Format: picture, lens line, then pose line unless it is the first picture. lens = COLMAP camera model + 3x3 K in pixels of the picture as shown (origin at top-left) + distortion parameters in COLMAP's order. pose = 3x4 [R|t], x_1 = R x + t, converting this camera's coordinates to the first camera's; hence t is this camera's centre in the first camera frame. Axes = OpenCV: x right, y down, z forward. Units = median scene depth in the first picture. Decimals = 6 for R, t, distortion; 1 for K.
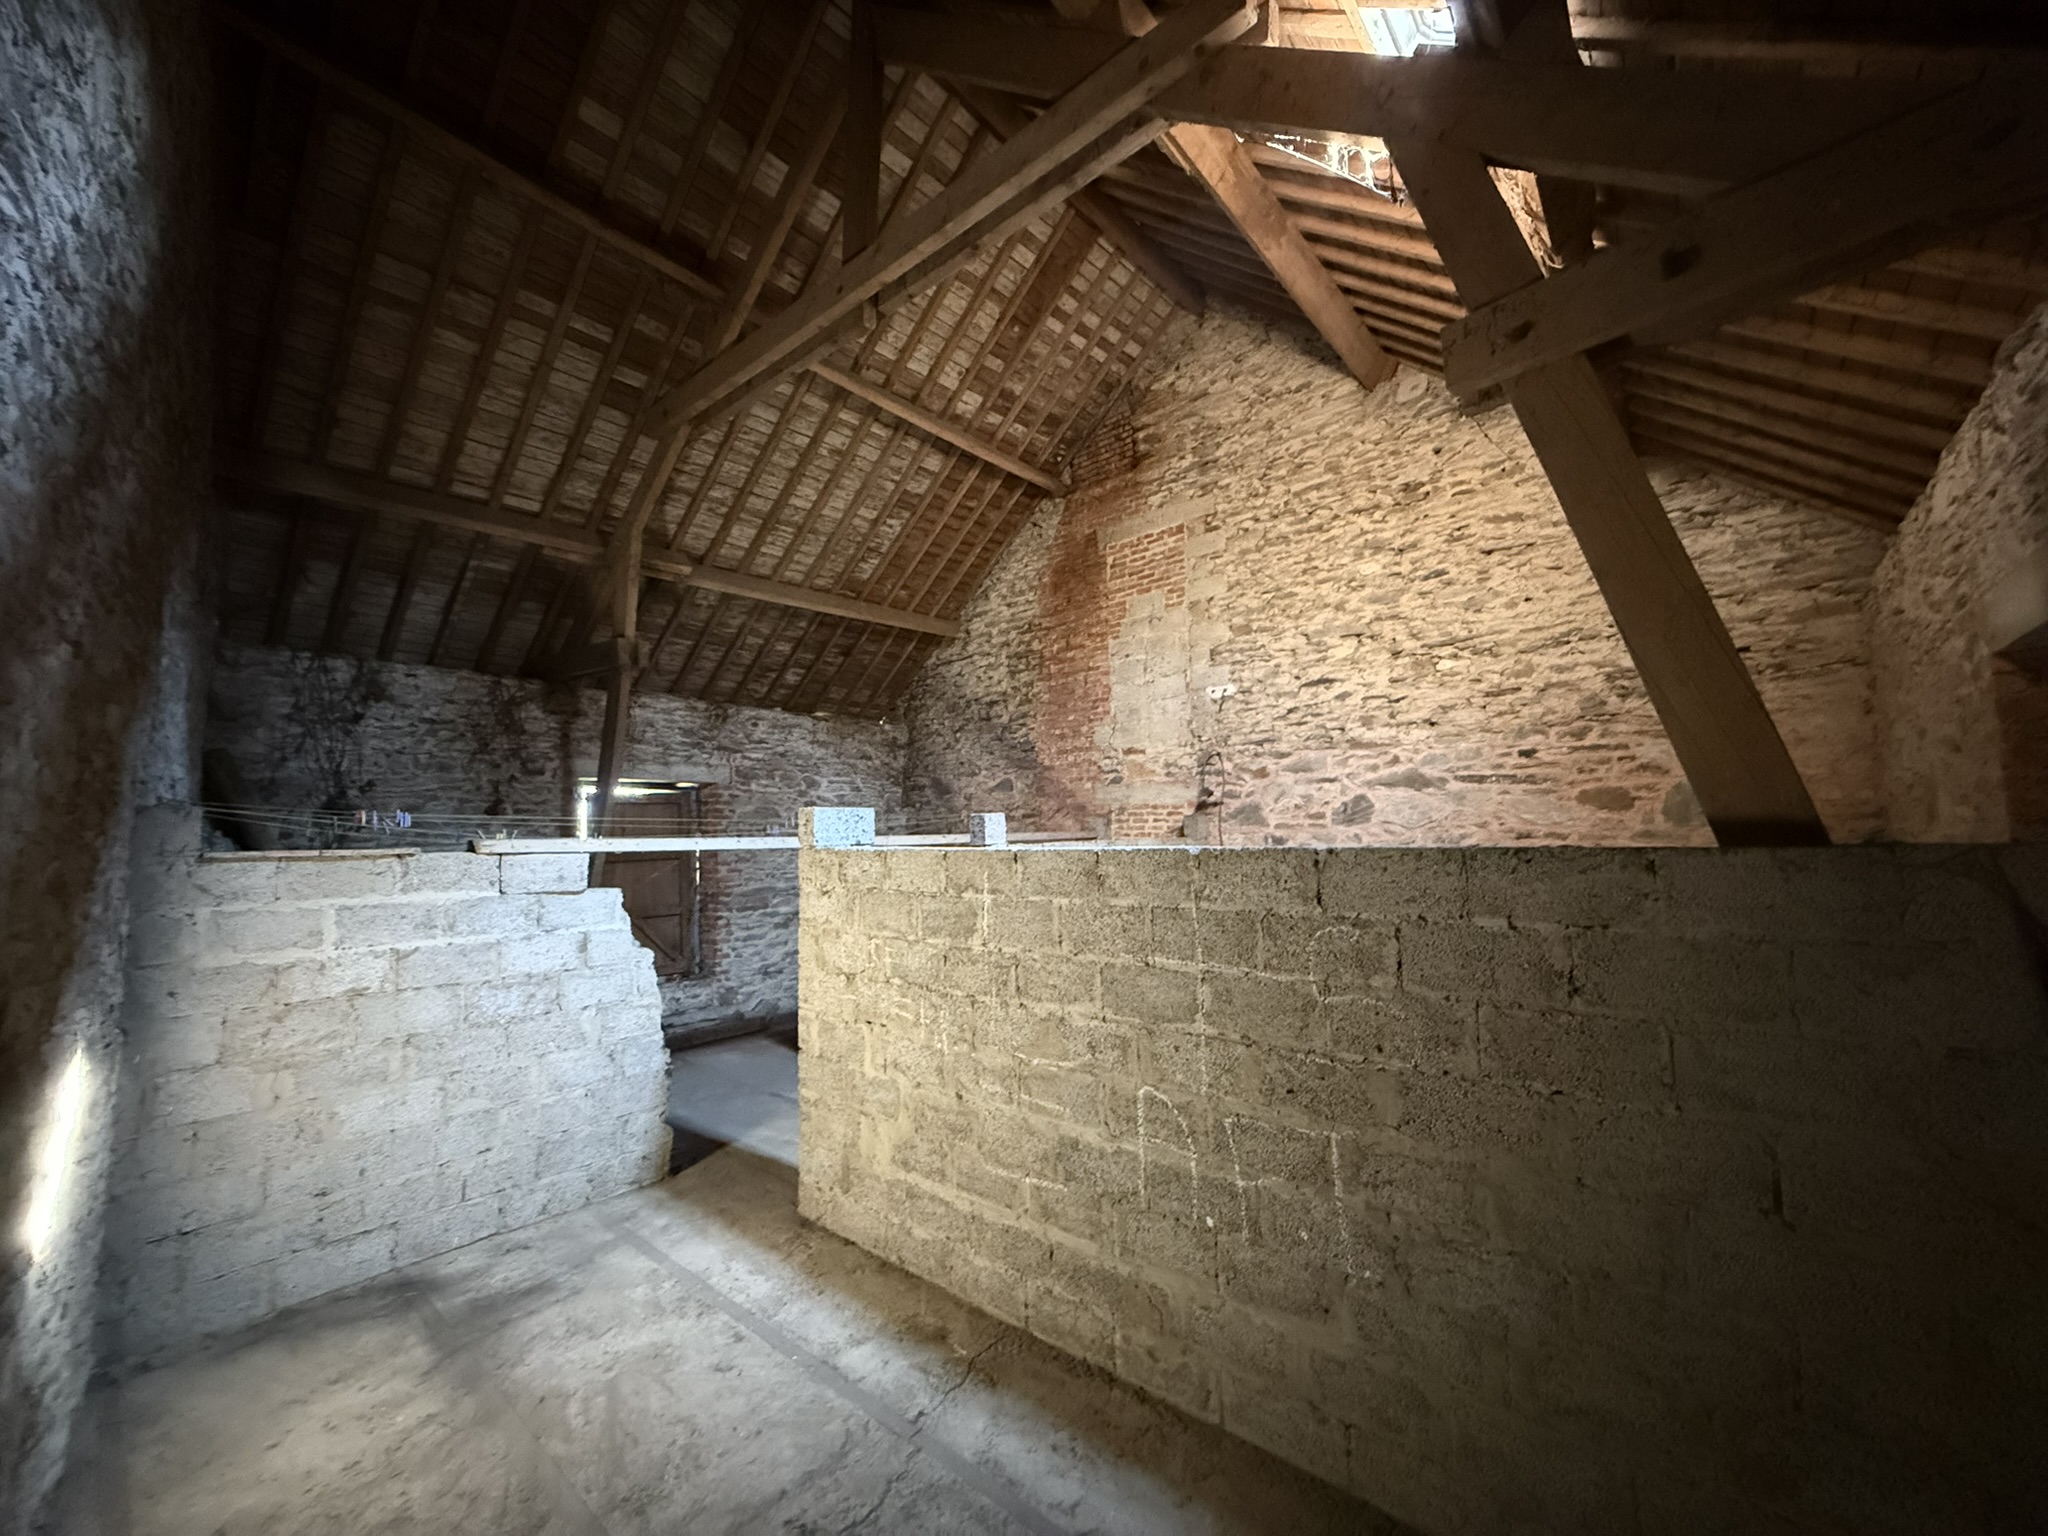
lens RADIAL K [[822.1, 0, 1021.5], [0, 822.1, 771.2], [0, 0, 1]] dist [0.001940, 0.000003]
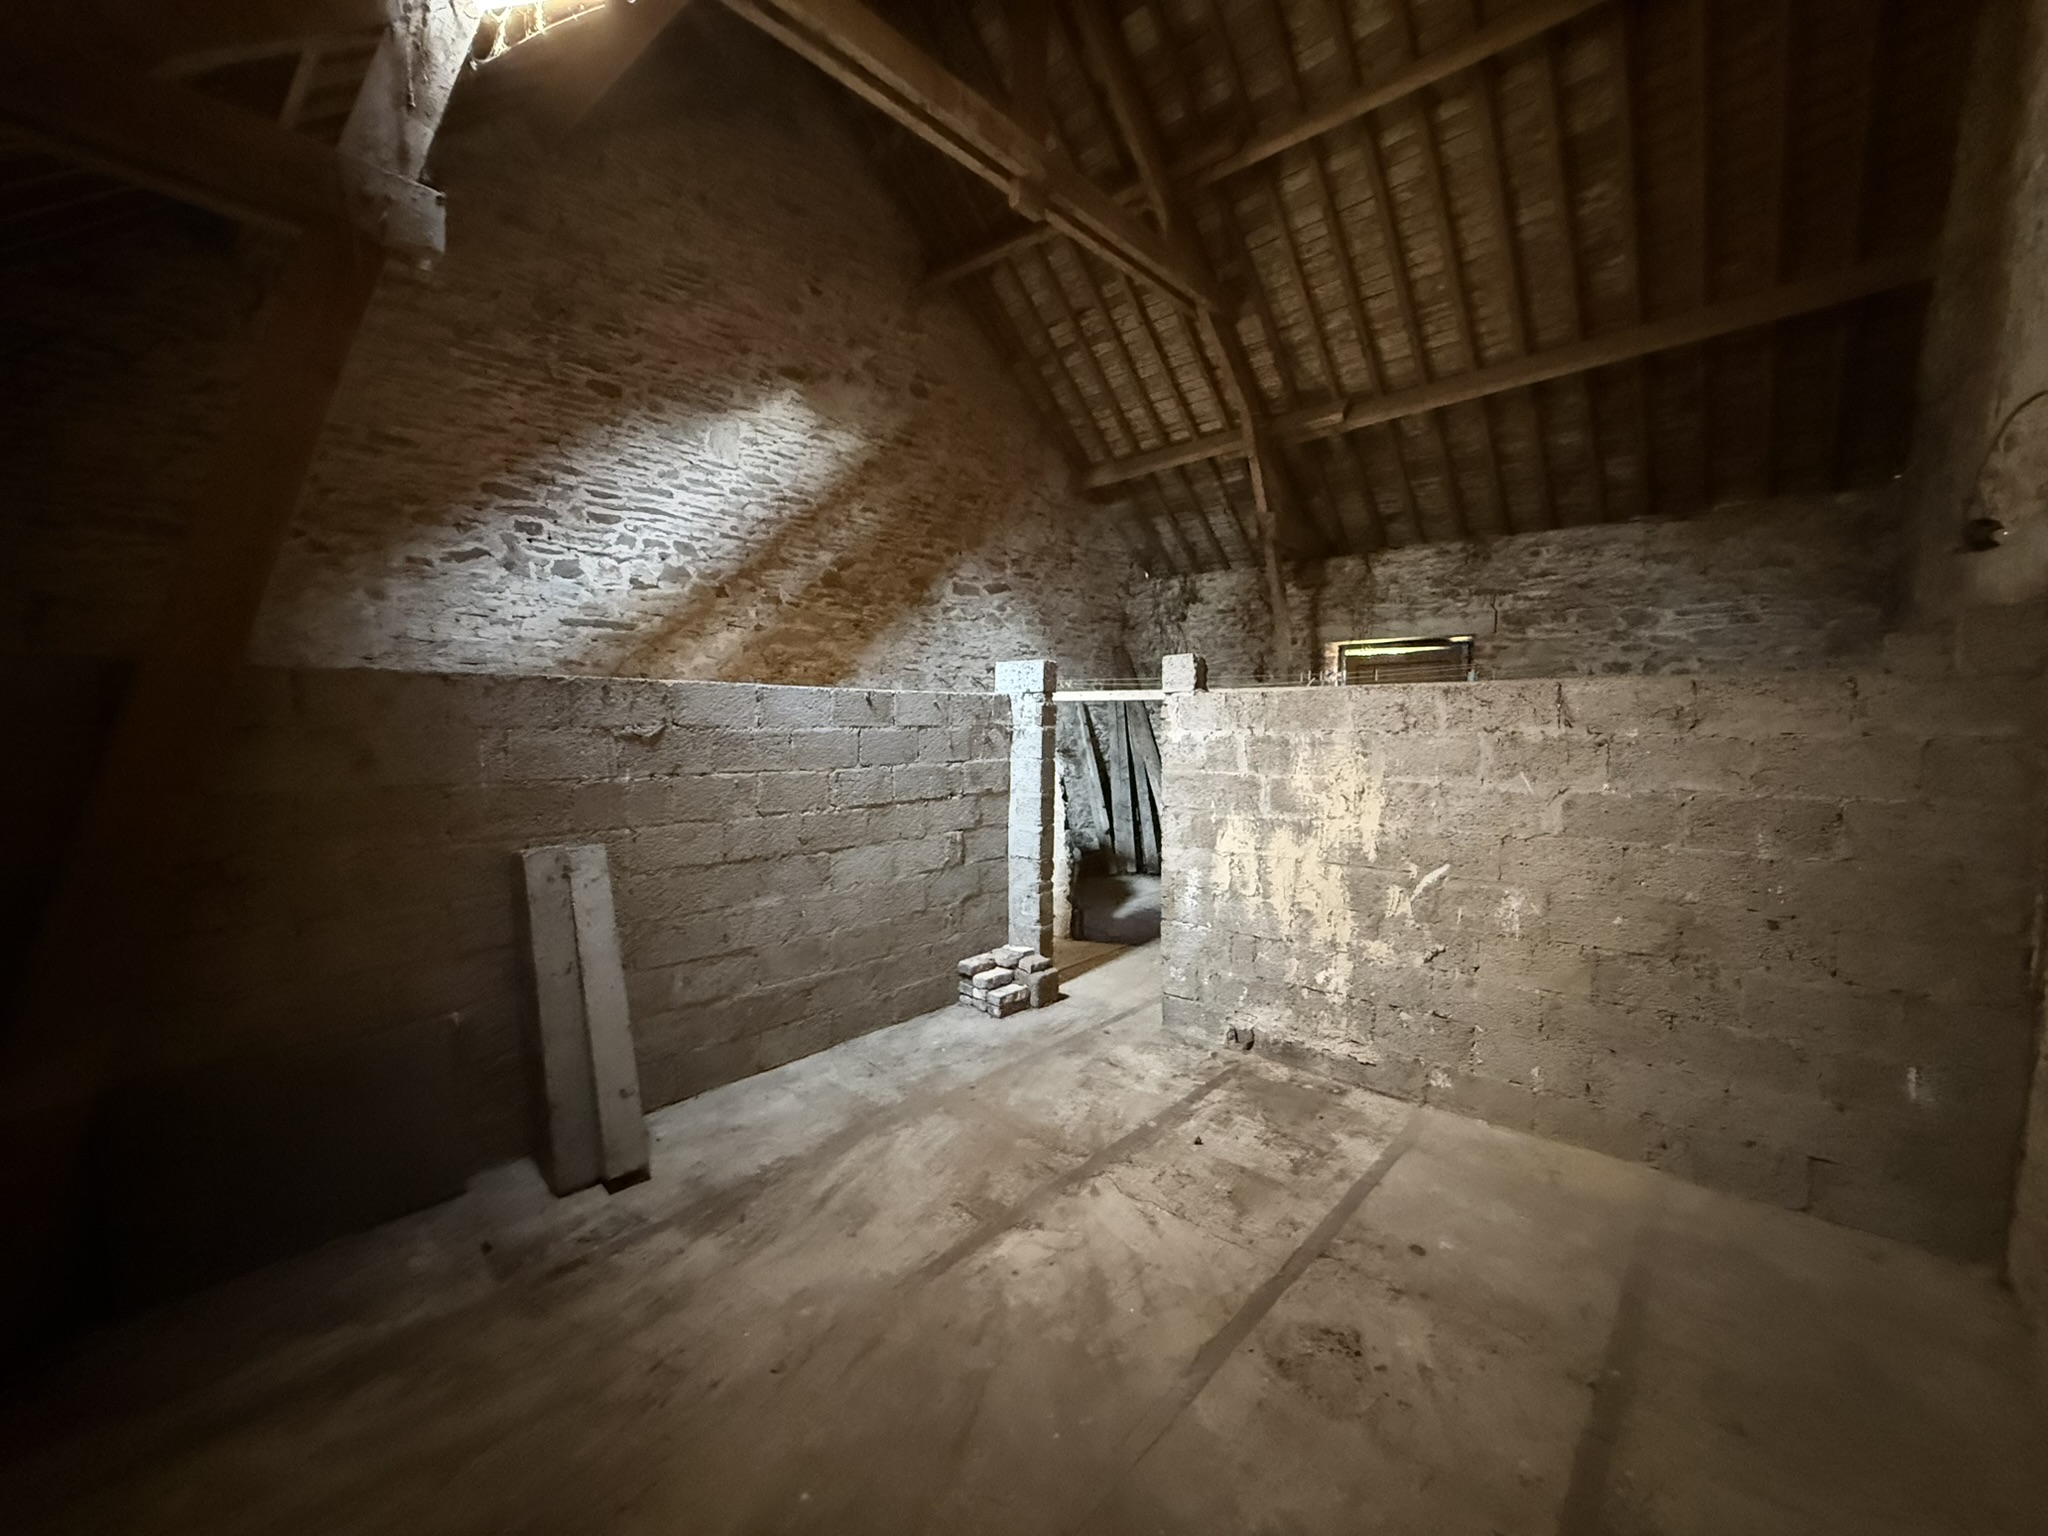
lens RADIAL K [[822.1, 0, 1021.2], [0, 822.1, 765.9], [0, 0, 1]] dist [0.001940, 0.000003]
pose [[-0.022709, 0.068400, -0.997399, 0.516920], [0.070771, 0.995264, 0.066642, 0.061951], [0.997234, -0.069073, -0.027443, 0.555420]]
